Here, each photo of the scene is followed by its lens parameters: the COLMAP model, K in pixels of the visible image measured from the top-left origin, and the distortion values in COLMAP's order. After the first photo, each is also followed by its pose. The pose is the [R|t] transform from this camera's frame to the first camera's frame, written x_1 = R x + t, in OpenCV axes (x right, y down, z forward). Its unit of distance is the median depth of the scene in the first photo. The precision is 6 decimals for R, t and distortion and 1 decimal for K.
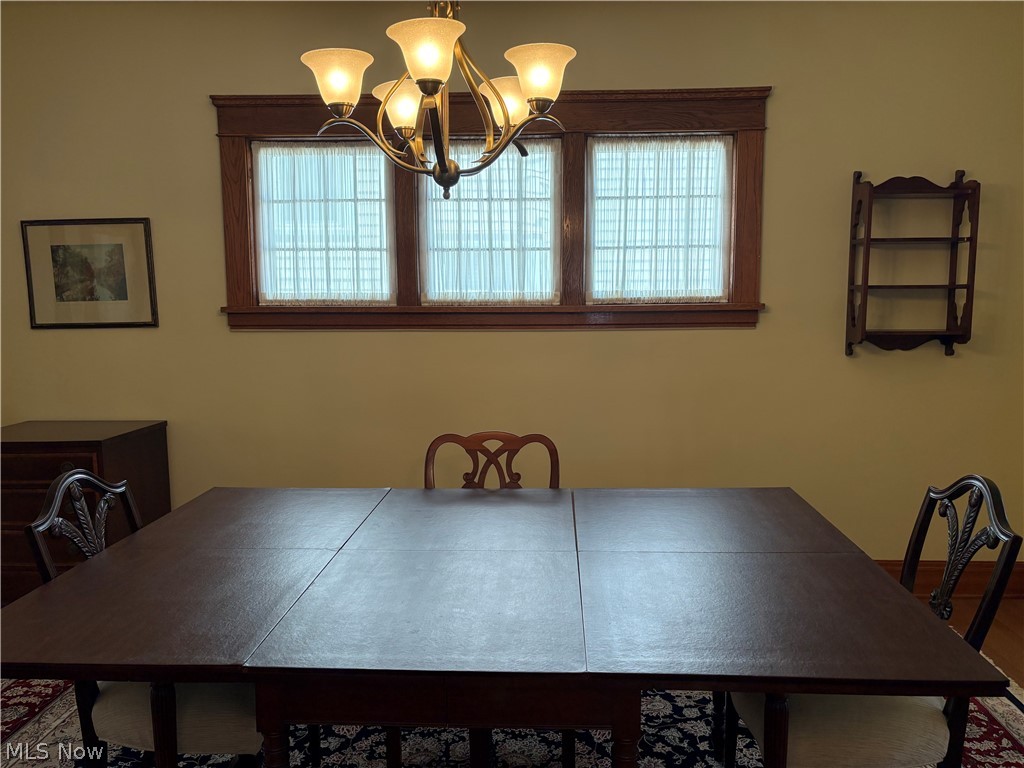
lens RADIAL K [[766.4, 0, 512.0], [0, 766.4, 384.0], [0, 0, 1]] dist [-0.000011, -0.000498]
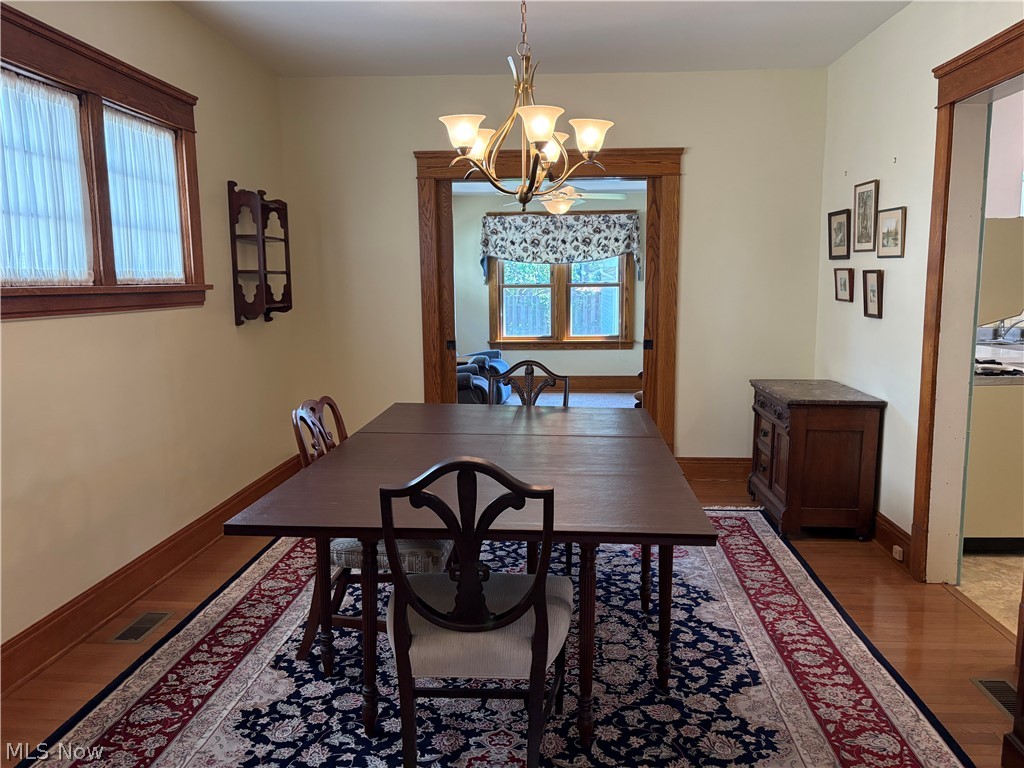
lens RADIAL K [[766.4, 0, 512.0], [0, 766.4, 384.0], [0, 0, 1]] dist [-0.000011, -0.000498]
pose [[0.021347, -0.127435, 0.991617, -0.835979], [0.116401, 0.985415, 0.124132, -0.046411], [-0.992973, 0.112776, 0.035869, 0.513425]]
